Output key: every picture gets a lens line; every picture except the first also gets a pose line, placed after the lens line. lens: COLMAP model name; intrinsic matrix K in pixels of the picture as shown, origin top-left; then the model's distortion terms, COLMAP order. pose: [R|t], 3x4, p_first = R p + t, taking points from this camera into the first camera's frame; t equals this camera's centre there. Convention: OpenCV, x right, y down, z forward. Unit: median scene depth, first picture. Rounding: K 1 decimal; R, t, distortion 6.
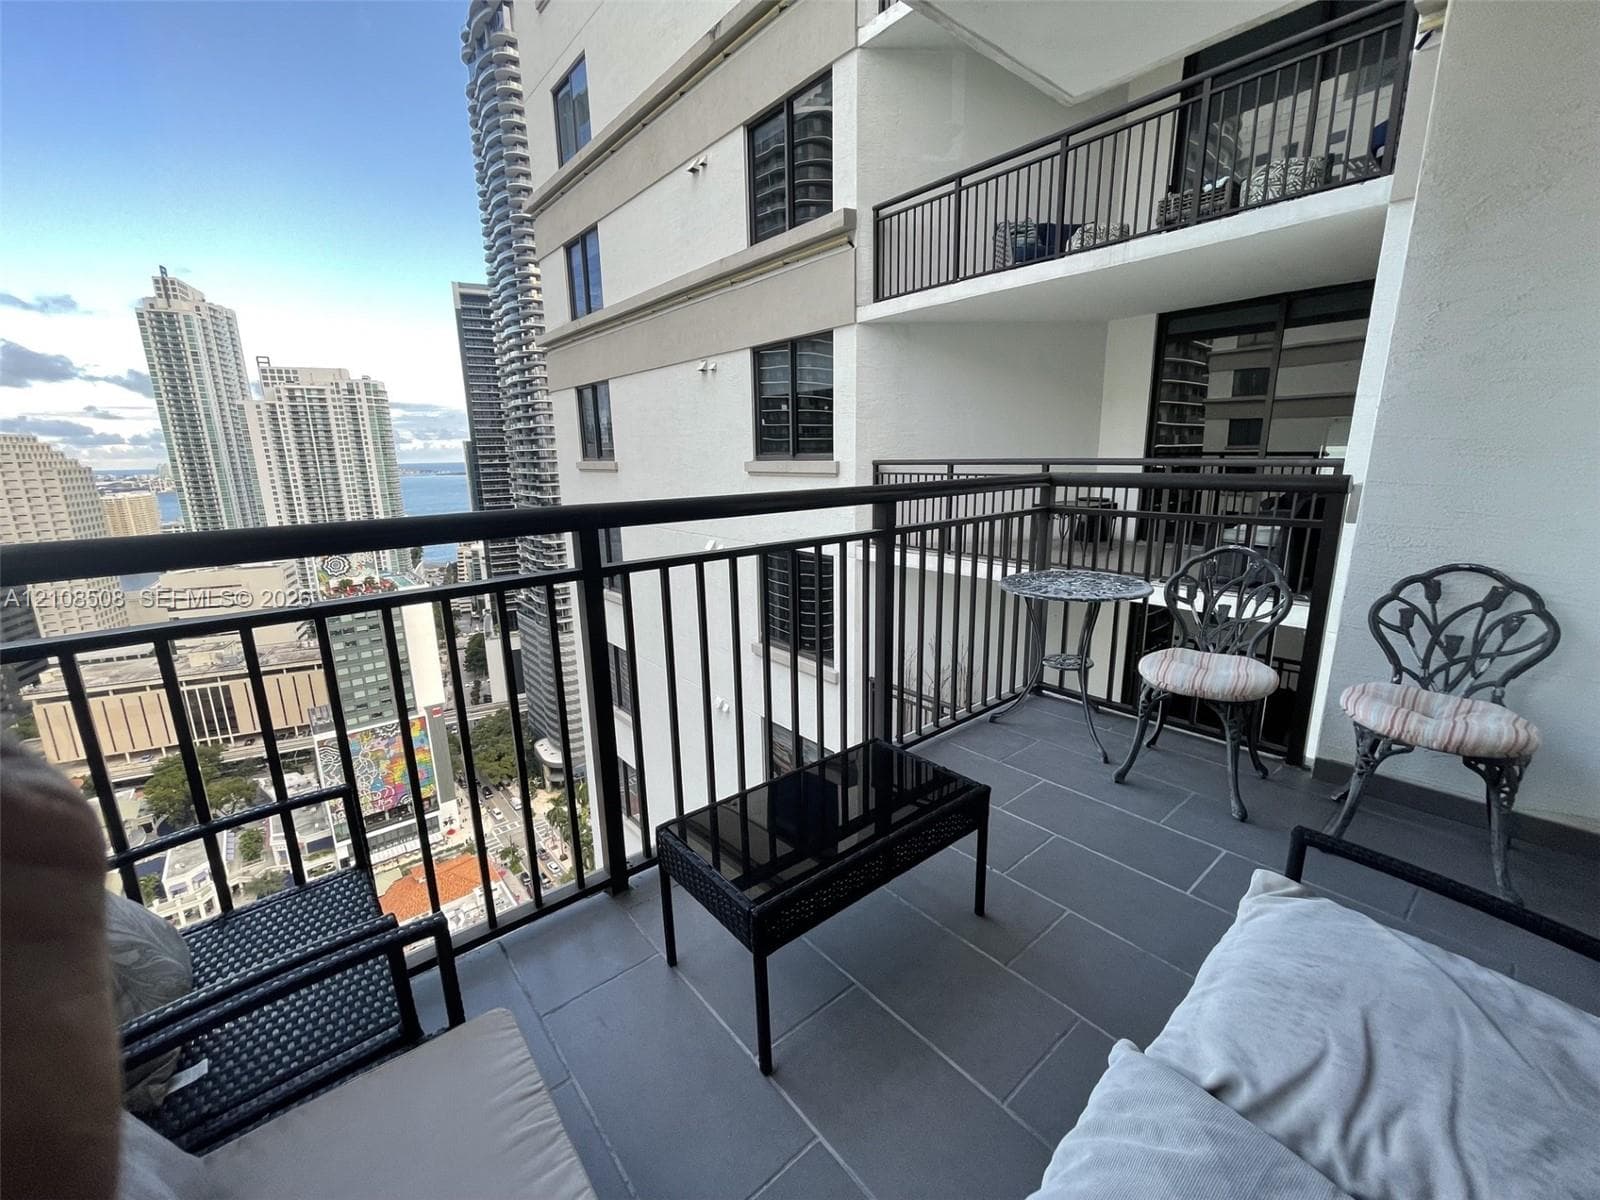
lens RADIAL K [[647.1, 0, 784.1], [0, 647.1, 595.2], [0, 0, 1]] dist [0.009220, 0.000107]
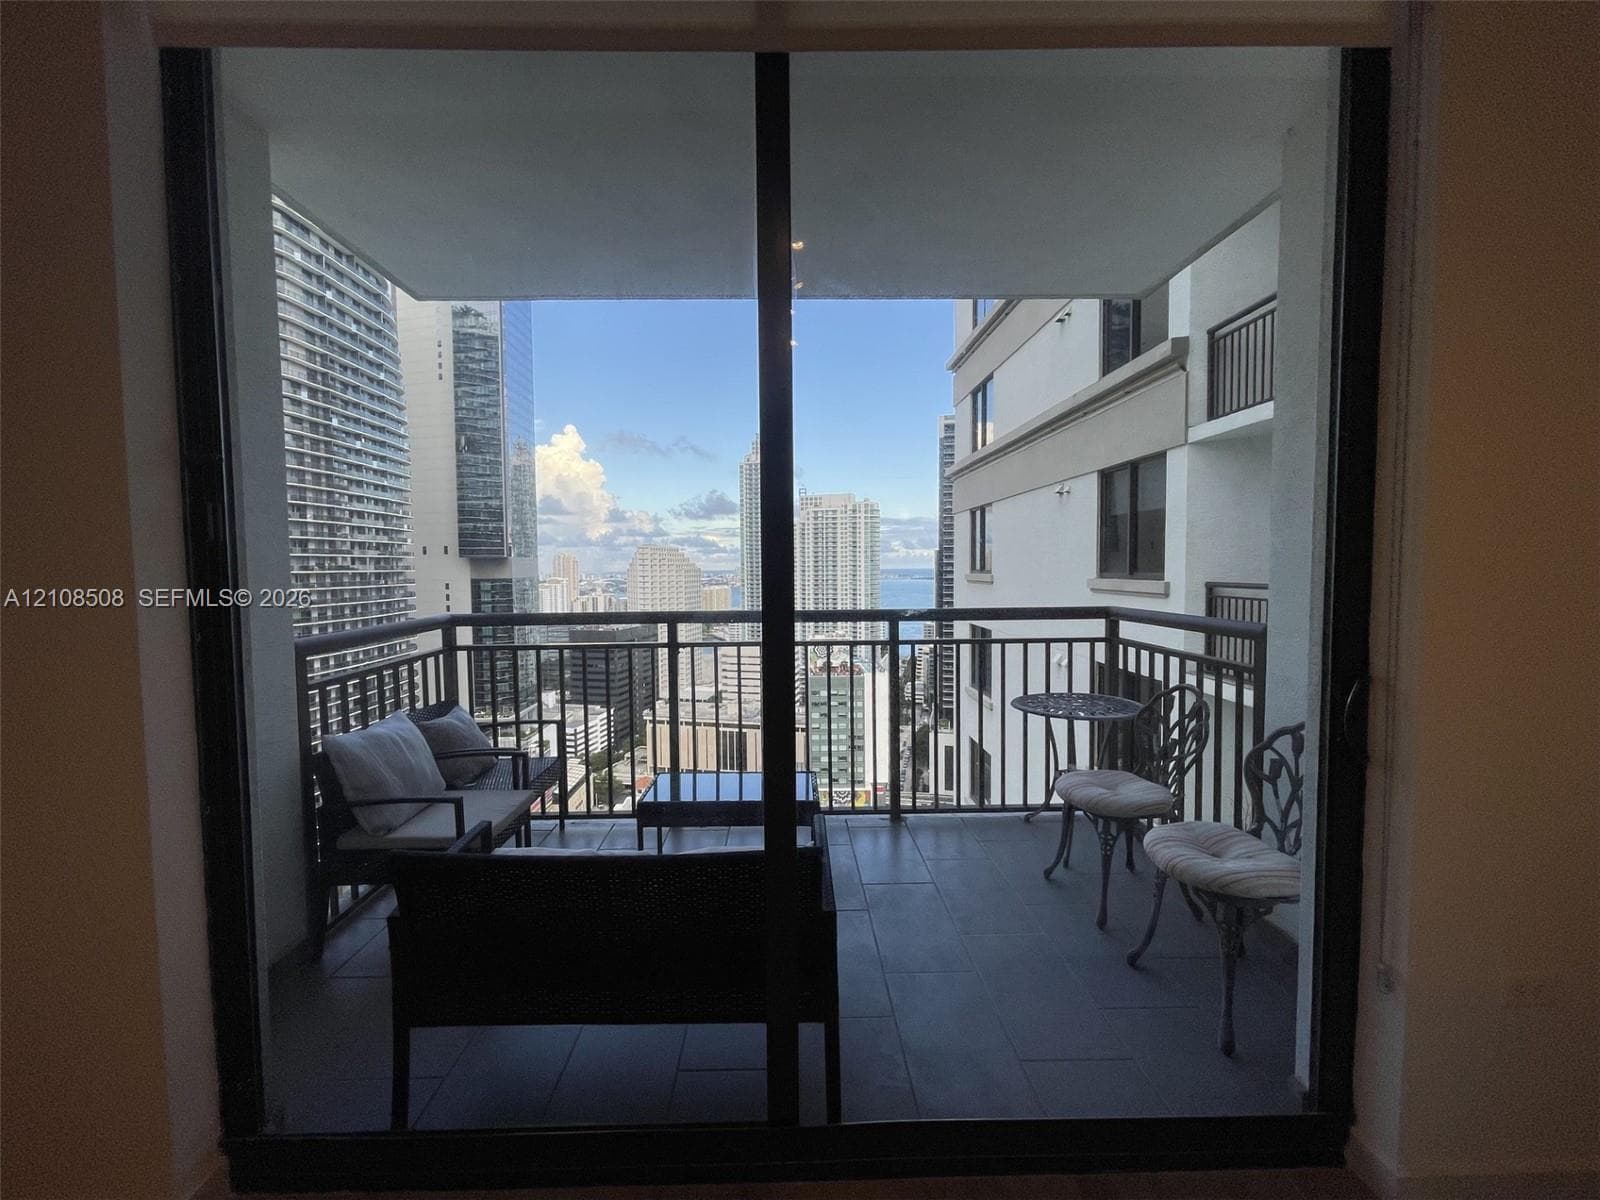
lens RADIAL K [[646.2, 0, 787.0], [0, 646.2, 600.9], [0, 0, 1]] dist [-0.001631, -0.000459]
pose [[0.780665, 0.047347, -0.623154, 0.227989], [-0.142082, 0.984461, -0.103195, -0.002292], [0.608585, 0.169100, 0.775261, -0.064847]]
